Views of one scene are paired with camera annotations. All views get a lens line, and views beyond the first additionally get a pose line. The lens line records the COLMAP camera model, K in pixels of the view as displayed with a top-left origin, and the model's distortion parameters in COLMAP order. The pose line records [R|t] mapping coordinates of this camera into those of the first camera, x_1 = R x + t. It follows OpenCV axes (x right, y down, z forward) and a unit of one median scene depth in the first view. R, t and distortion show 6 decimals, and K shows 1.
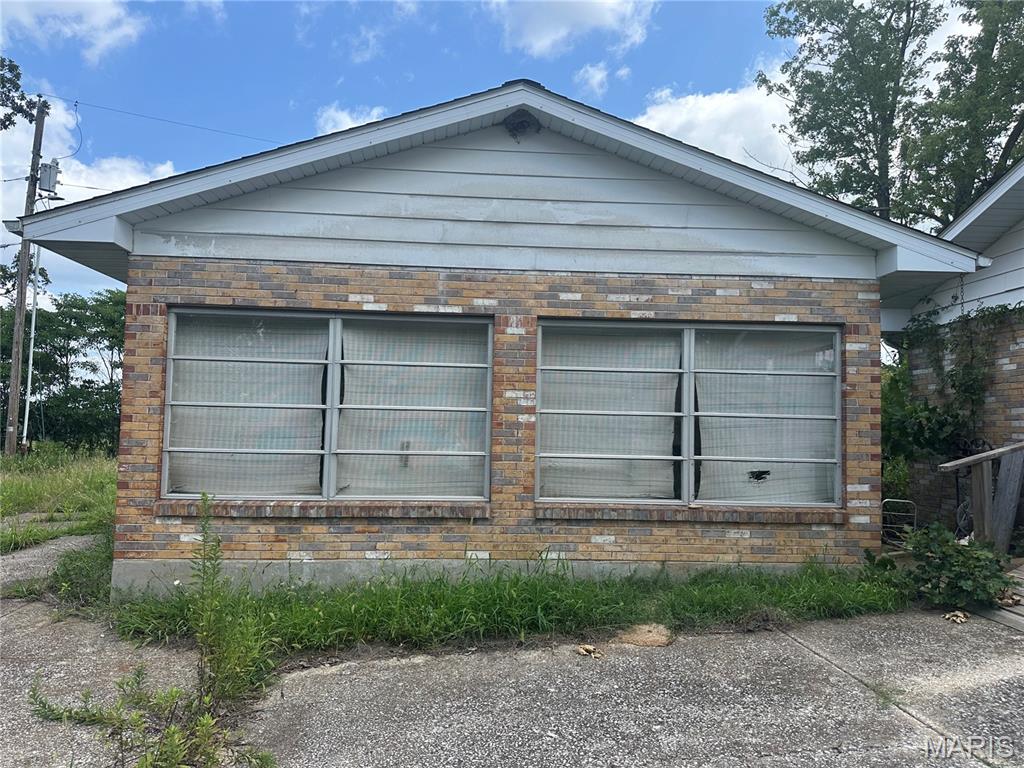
lens RADIAL K [[707.1, 0, 507.4], [0, 707.1, 386.9], [0, 0, 1]] dist [0.139177, -0.245556]
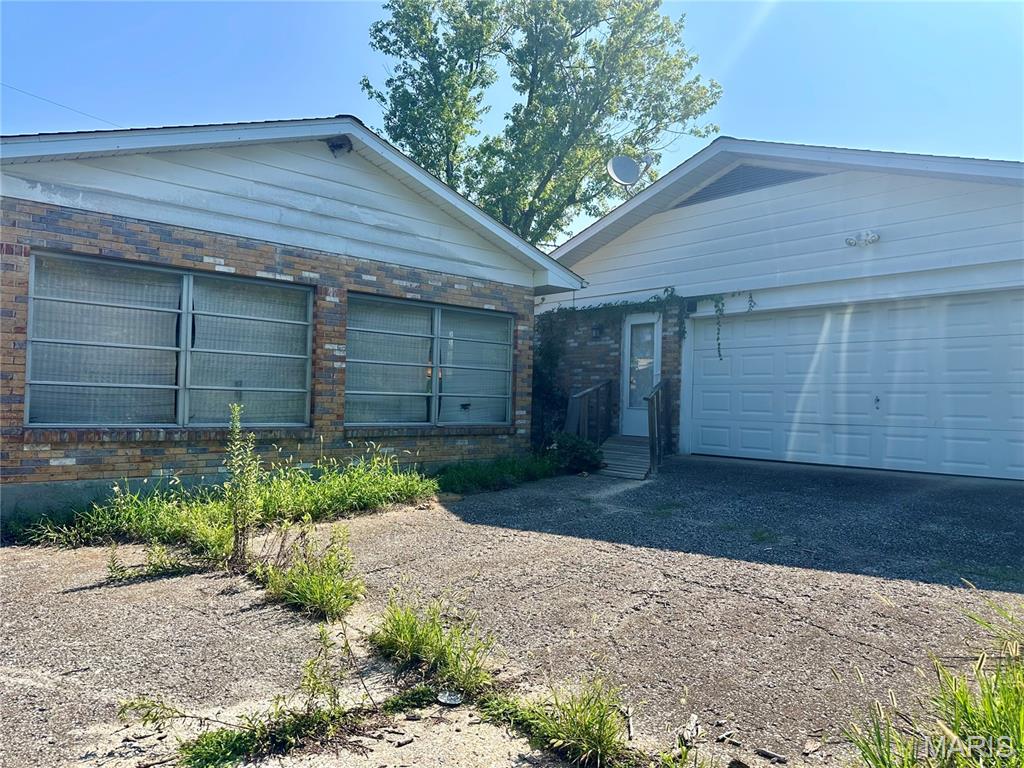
lens RADIAL K [[707.1, 0, 507.4], [0, 707.1, 386.9], [0, 0, 1]] dist [0.139177, -0.245556]
pose [[0.790229, 0.012437, 0.612686, -0.552454], [-0.043925, 0.998372, 0.036387, 0.022716], [-0.611236, -0.055667, 0.789488, -0.277682]]
